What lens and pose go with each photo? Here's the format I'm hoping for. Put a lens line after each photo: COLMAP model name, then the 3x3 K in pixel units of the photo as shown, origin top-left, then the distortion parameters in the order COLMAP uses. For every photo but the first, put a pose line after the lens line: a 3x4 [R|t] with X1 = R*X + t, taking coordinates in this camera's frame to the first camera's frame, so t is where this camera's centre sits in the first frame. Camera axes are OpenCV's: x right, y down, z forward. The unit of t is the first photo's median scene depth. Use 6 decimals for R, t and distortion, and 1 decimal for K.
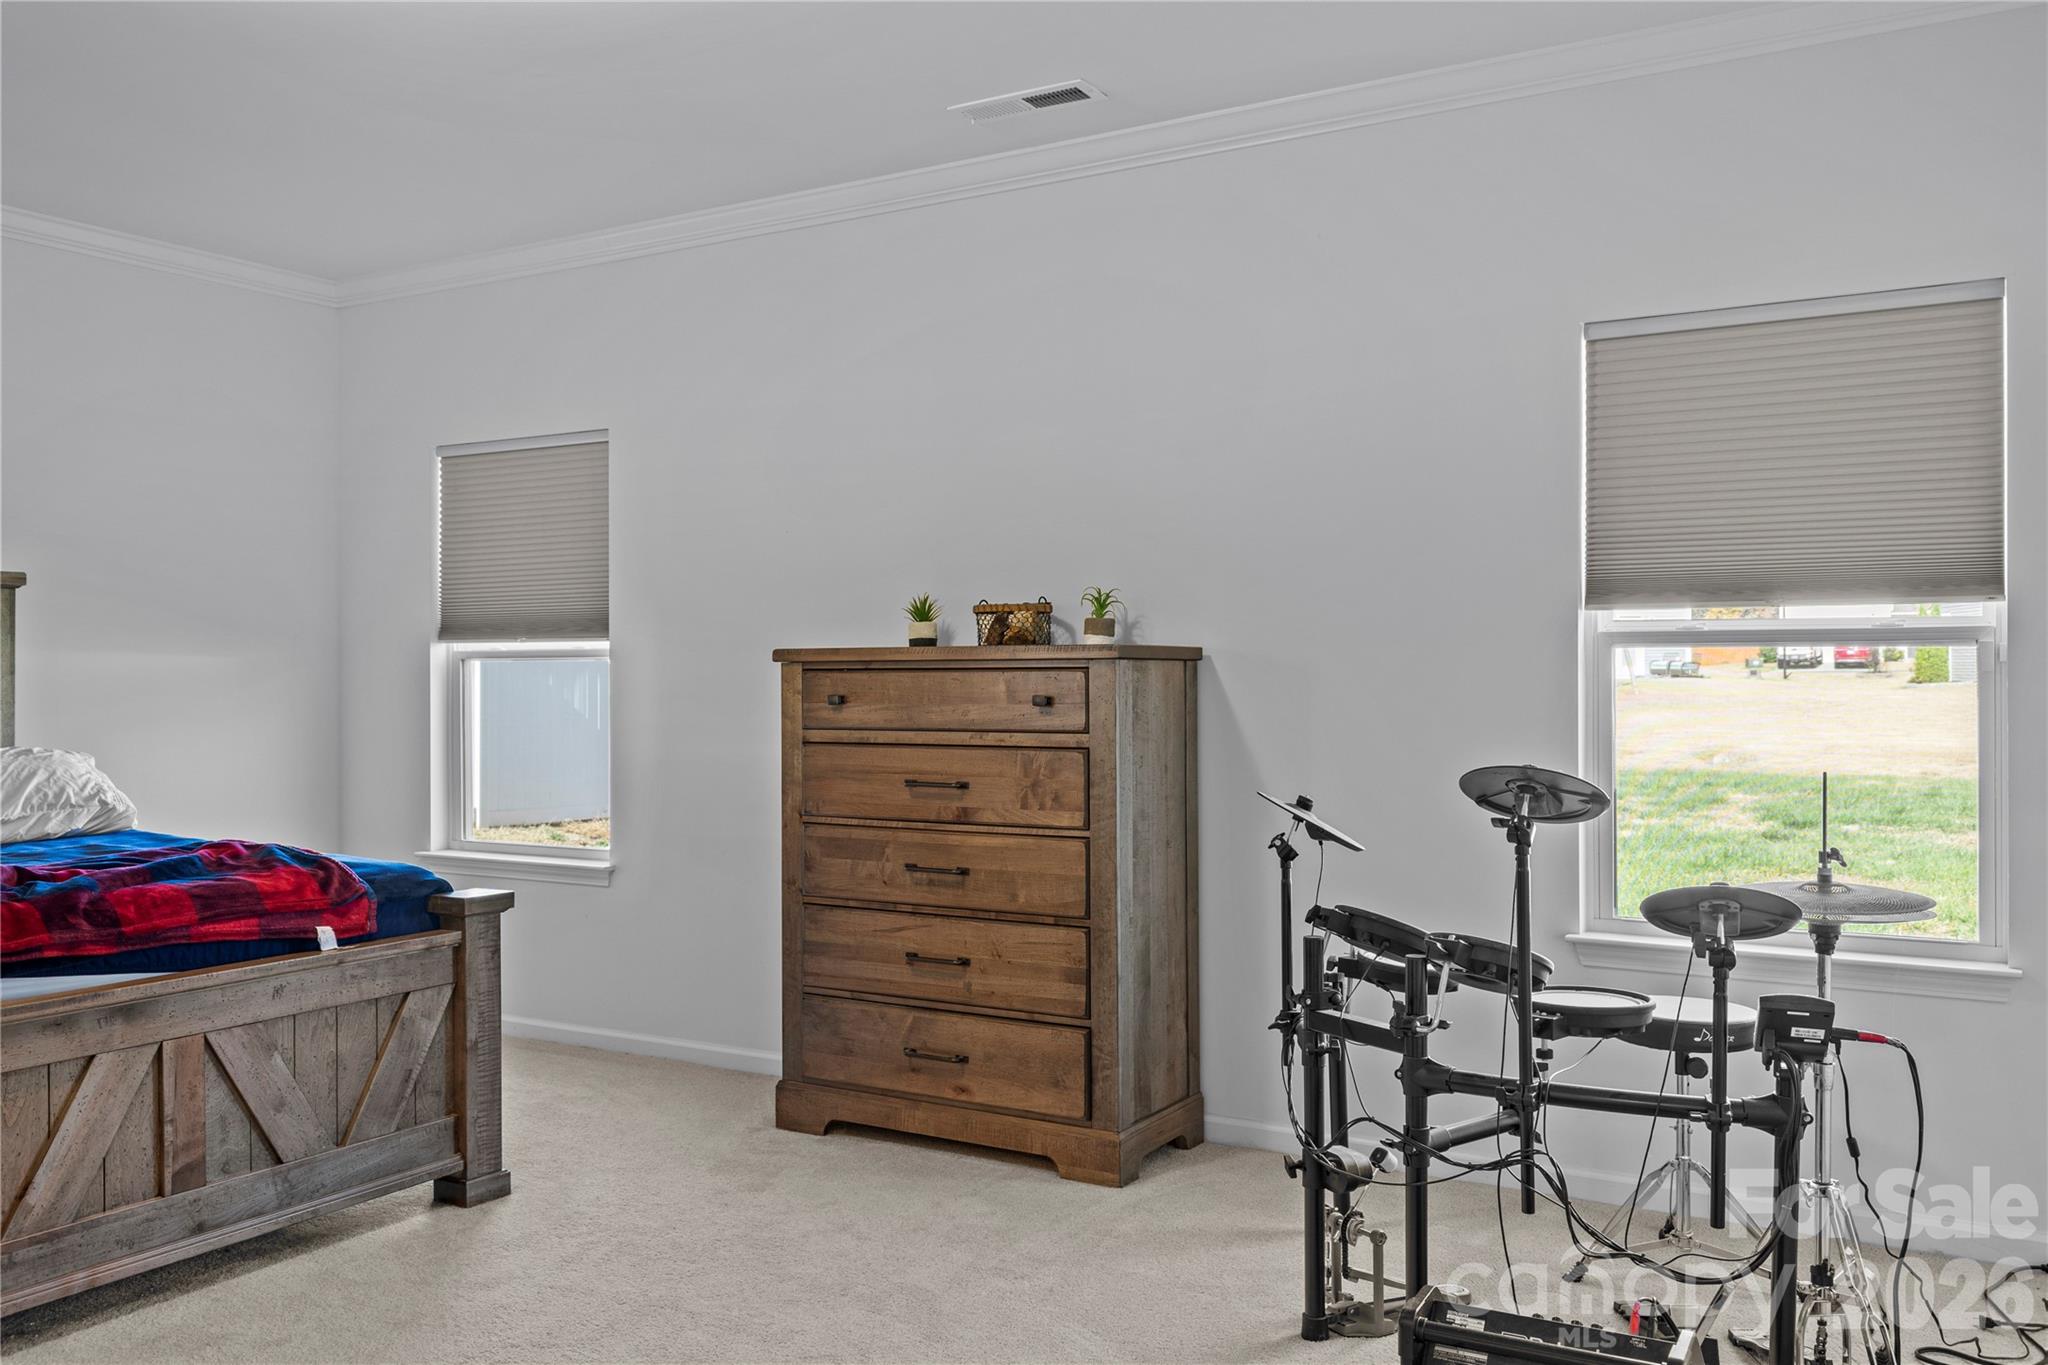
lens RADIAL K [[1673.0, 0, 1036.4], [0, 1673.0, 679.3], [0, 0, 1]] dist [0.022263, 0.003802]
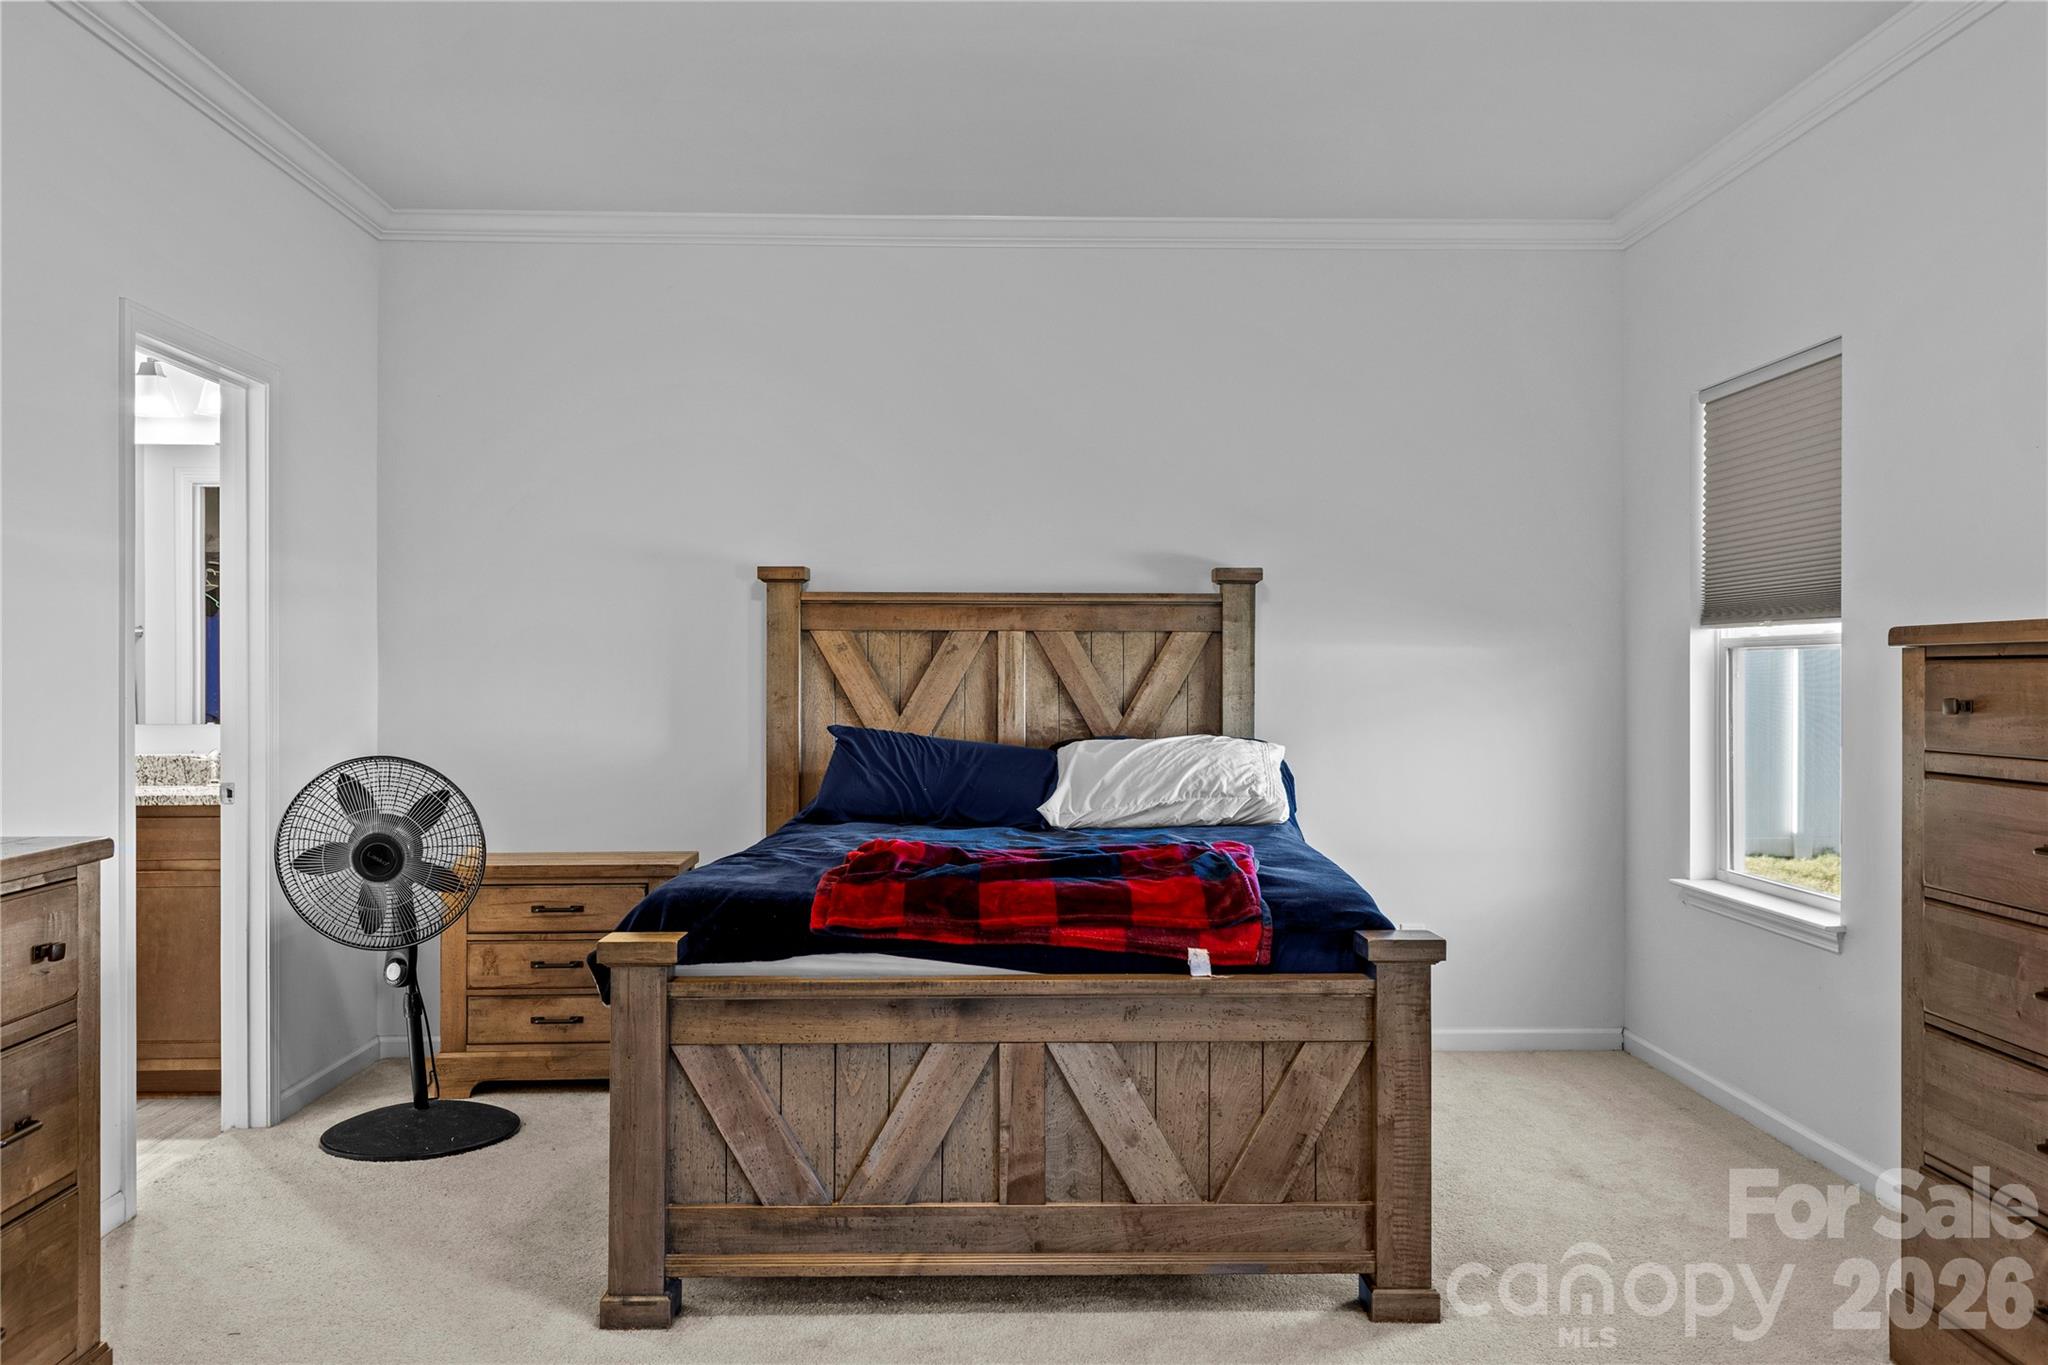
lens RADIAL K [[1673.0, 0, 1043.9], [0, 1673.0, 683.7], [0, 0, 1]] dist [0.022263, 0.003802]
pose [[0.536539, 0.009815, -0.843818, 0.273150], [-0.005889, 0.999952, 0.007887, 0.000894], [0.843855, 0.000738, 0.536571, 0.455053]]
